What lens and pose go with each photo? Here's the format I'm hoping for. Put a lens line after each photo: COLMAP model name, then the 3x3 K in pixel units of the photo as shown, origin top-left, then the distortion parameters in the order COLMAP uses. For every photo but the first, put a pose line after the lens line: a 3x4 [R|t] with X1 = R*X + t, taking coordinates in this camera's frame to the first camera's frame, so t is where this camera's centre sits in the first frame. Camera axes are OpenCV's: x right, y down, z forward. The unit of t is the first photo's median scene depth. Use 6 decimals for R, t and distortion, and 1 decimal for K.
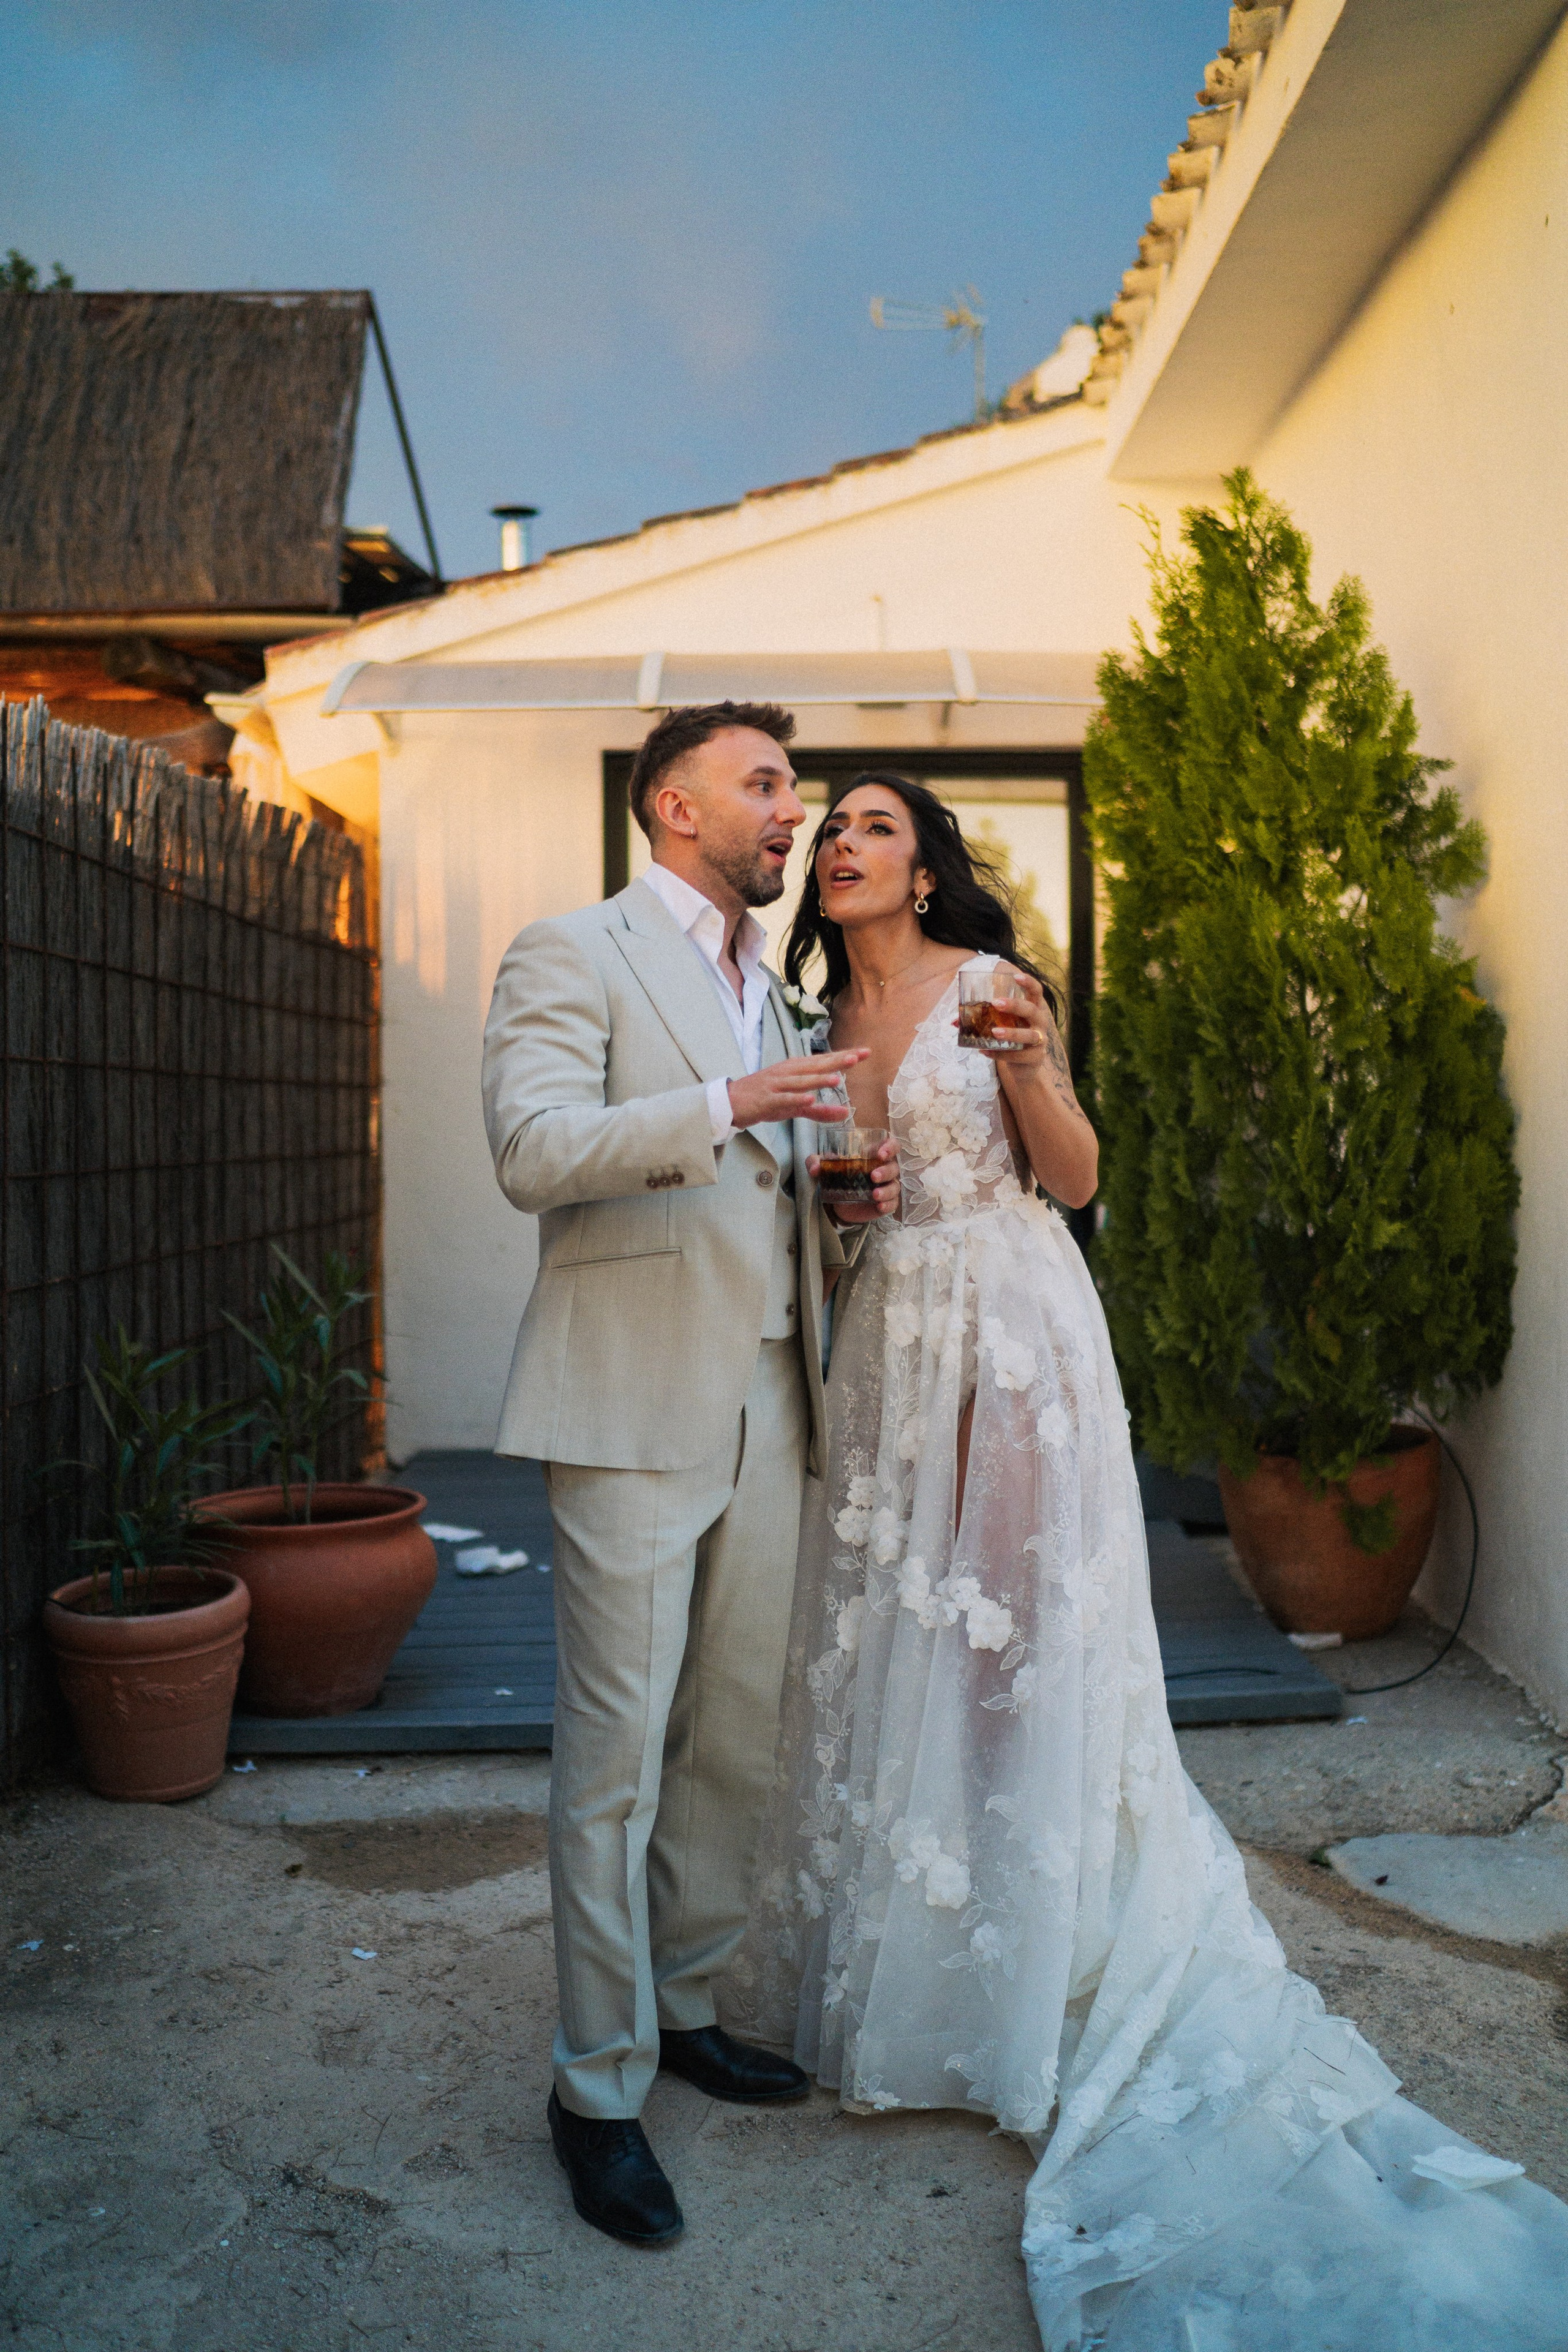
lens RADIAL K [[2262.3, 0, 799.8], [0, 2262.3, 1145.7], [0, 0, 1]] dist [-0.081884, 0.078398]
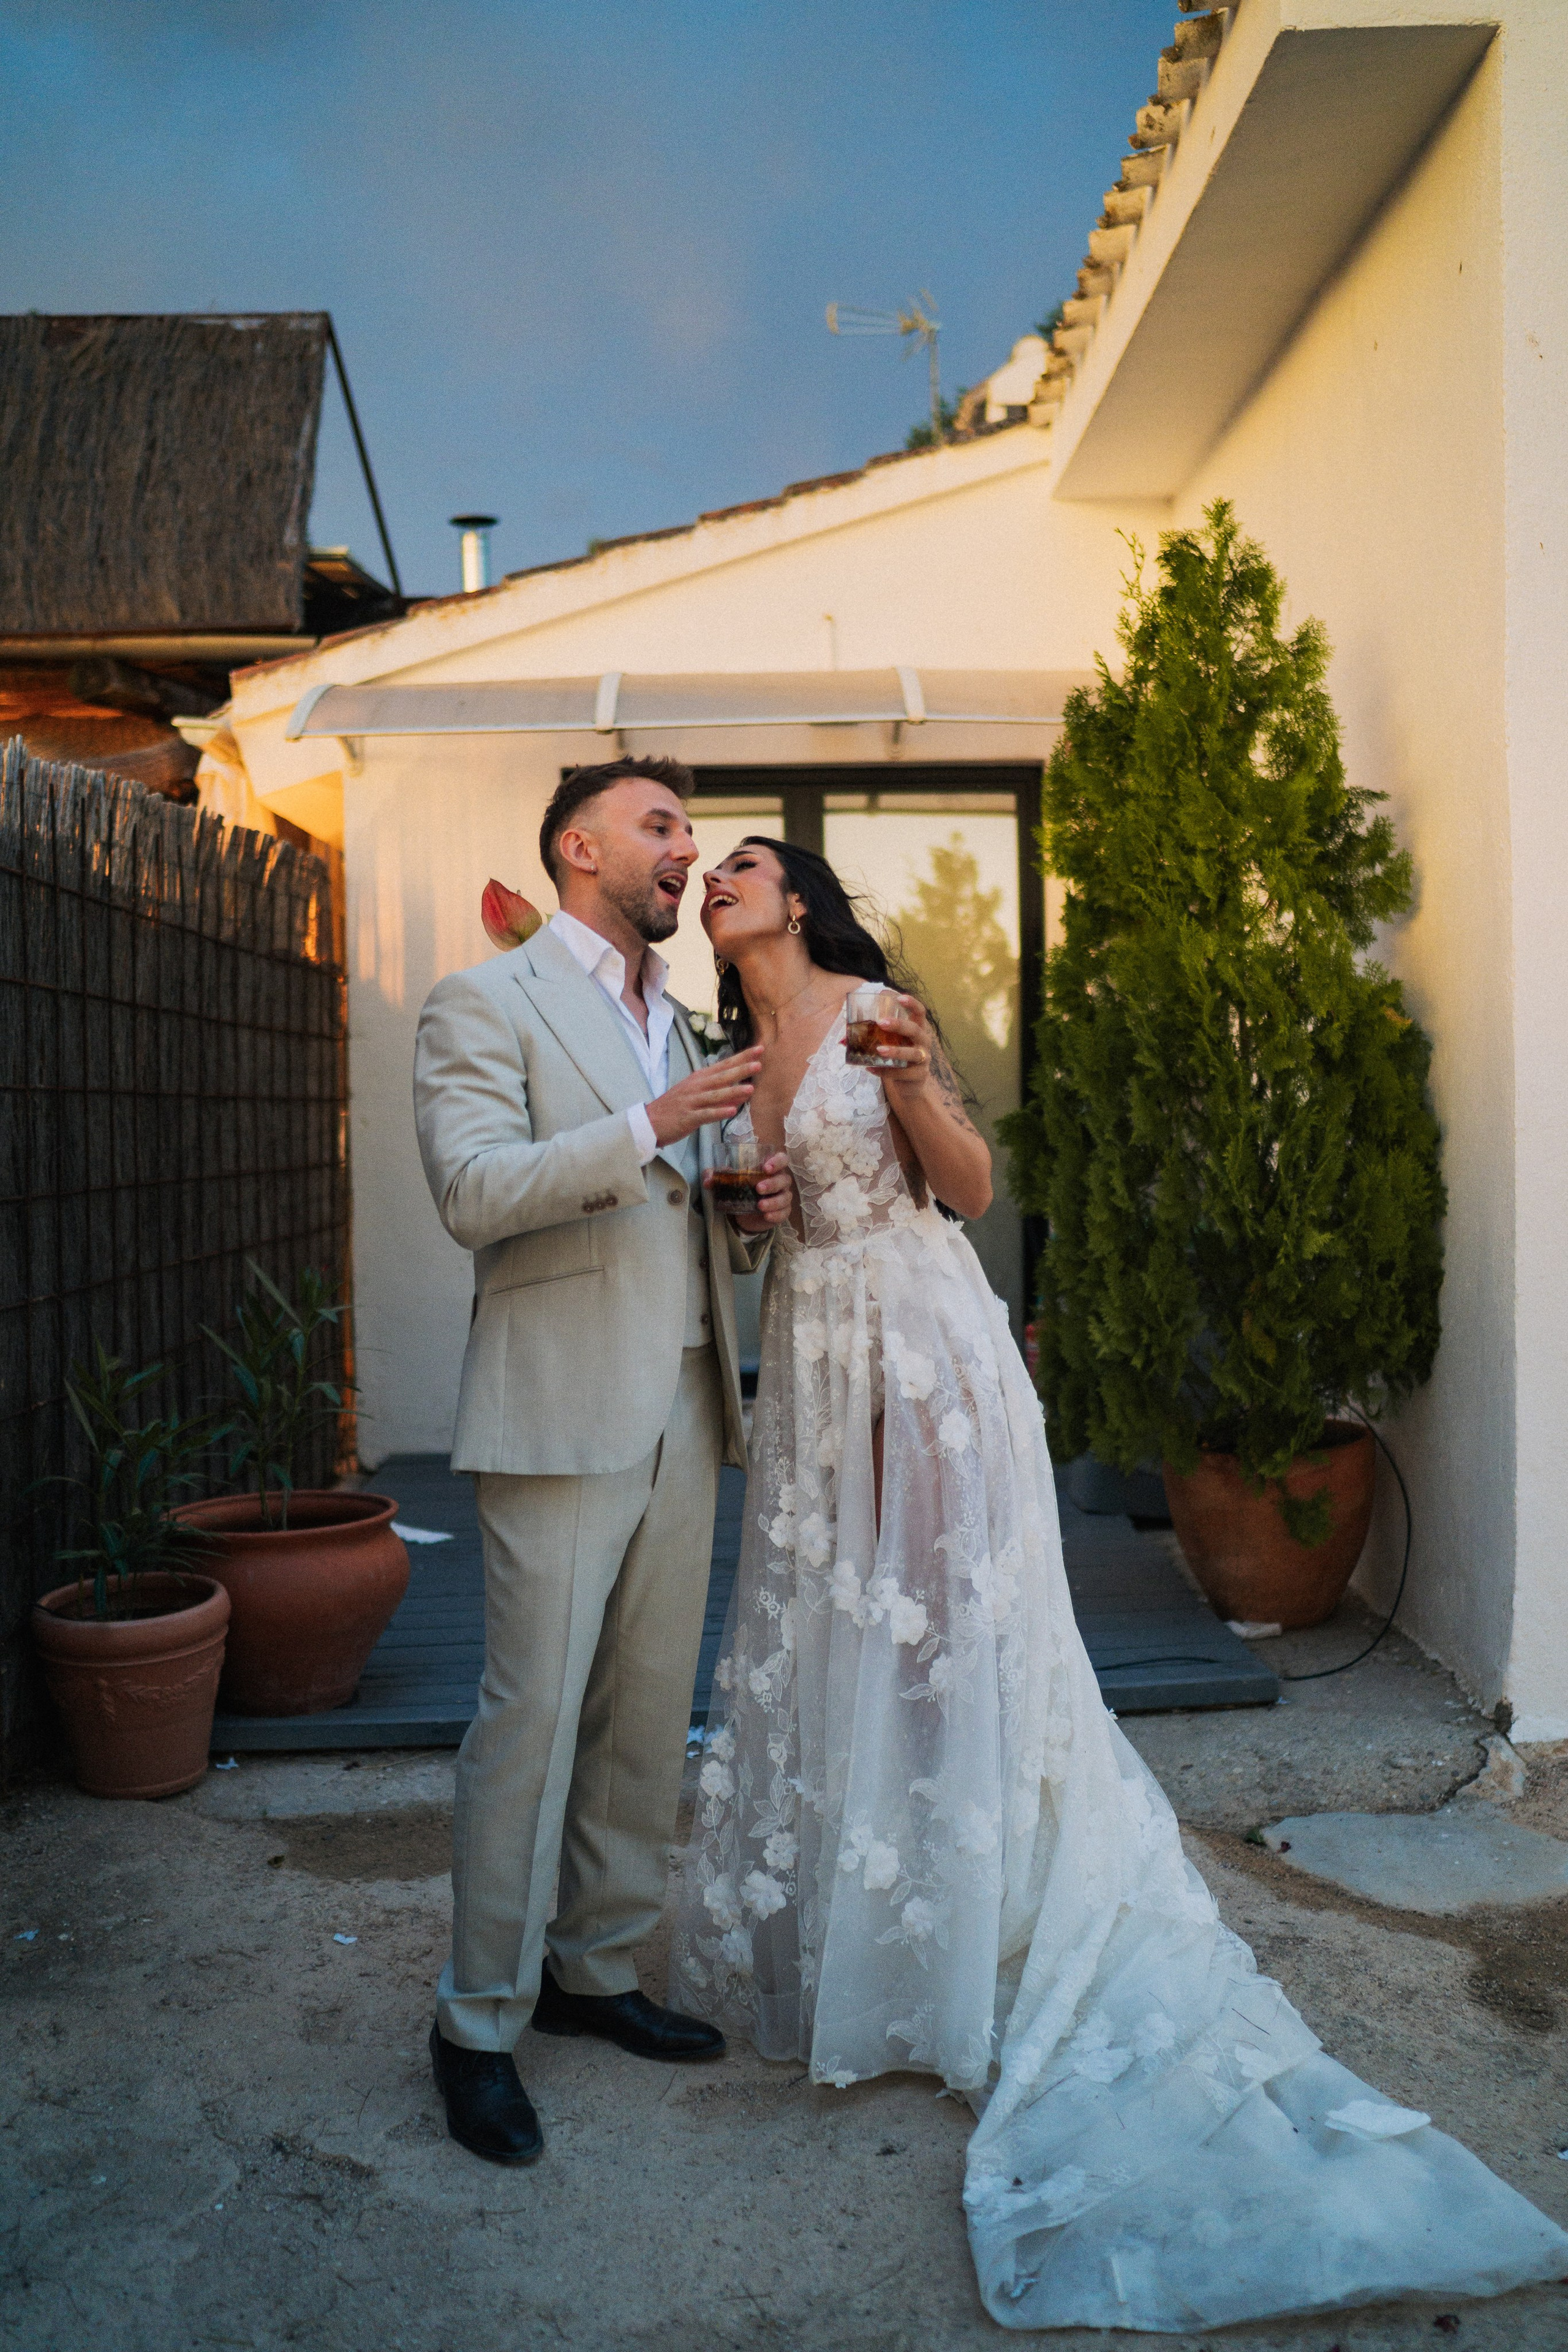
lens RADIAL K [[2266.1, 0, 792.7], [0, 2266.1, 1165.4], [0, 0, 1]] dist [-0.085525, 0.082842]
pose [[0.999886, -0.010750, 0.010601, 0.006684], [0.010633, 0.999882, 0.011049, -0.009392], [-0.010719, -0.010935, 0.999883, -0.041343]]
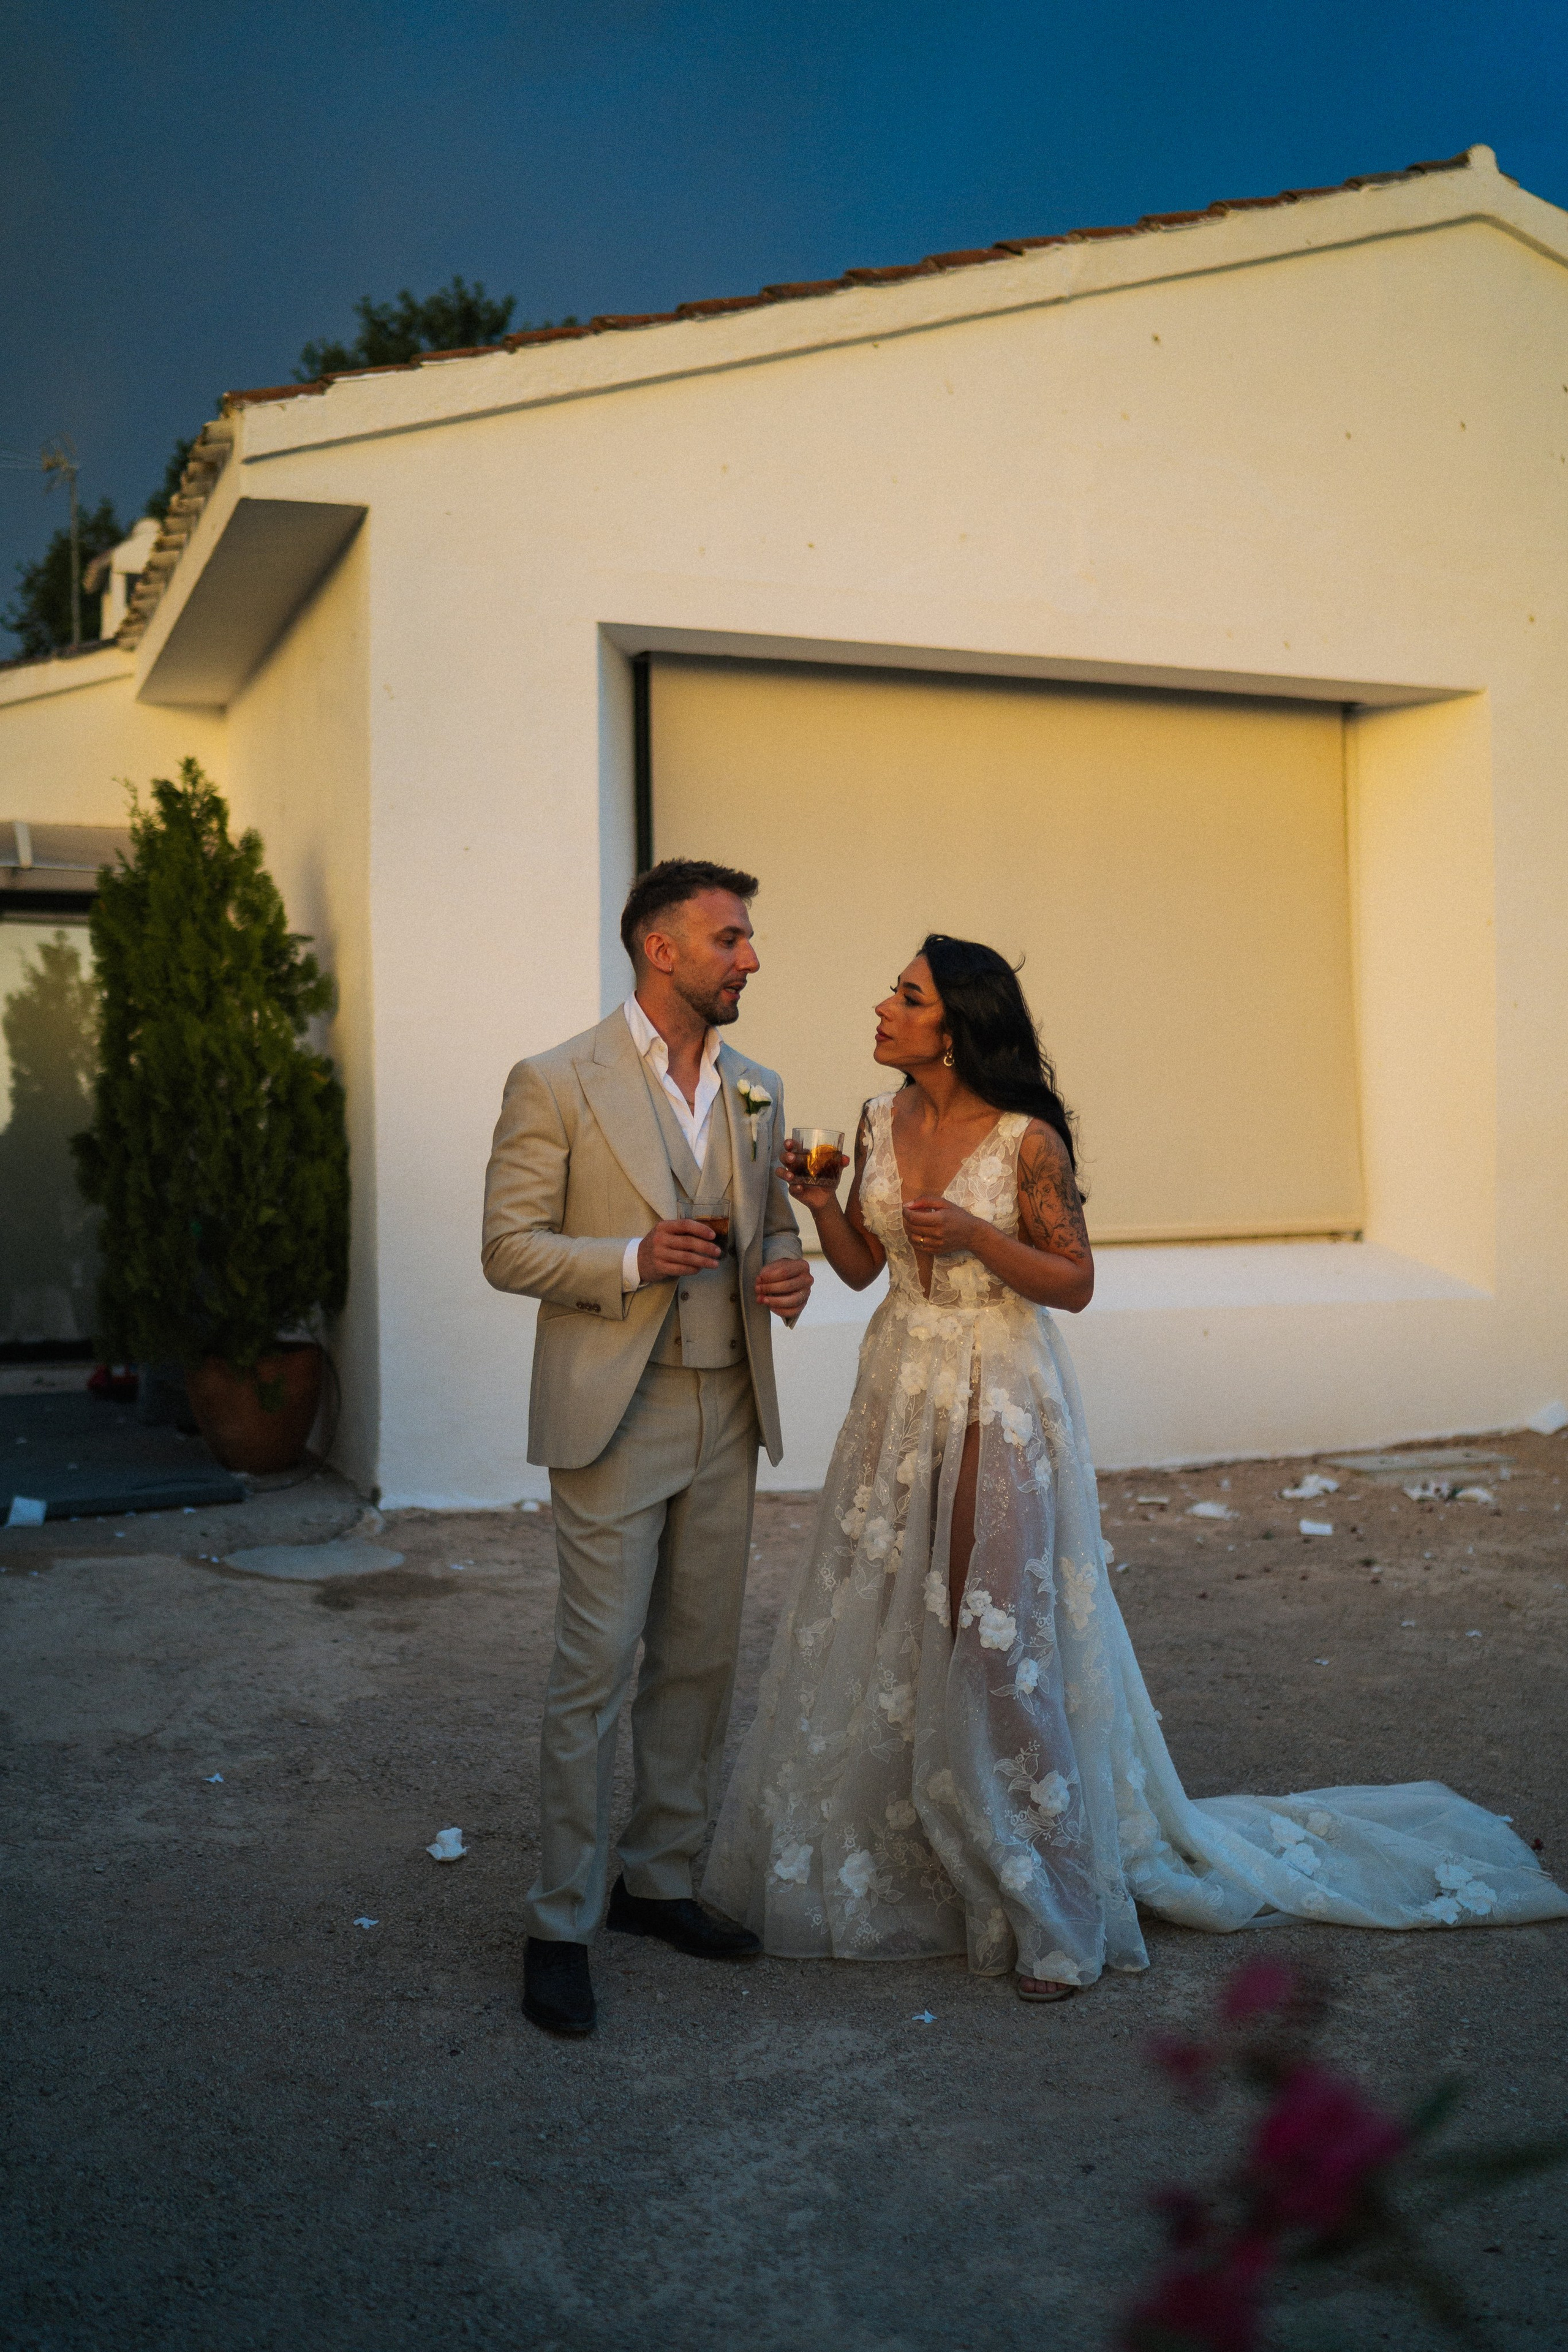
lens RADIAL K [[2315.7, 0, 780.4], [0, 2315.7, 1219.1], [0, 0, 1]] dist [-0.083598, 0.007338]
pose [[0.934909, -0.012471, 0.354668, 0.006156], [0.011888, 0.999922, 0.003823, 0.038025], [-0.354688, 0.000642, 0.934985, -0.712720]]
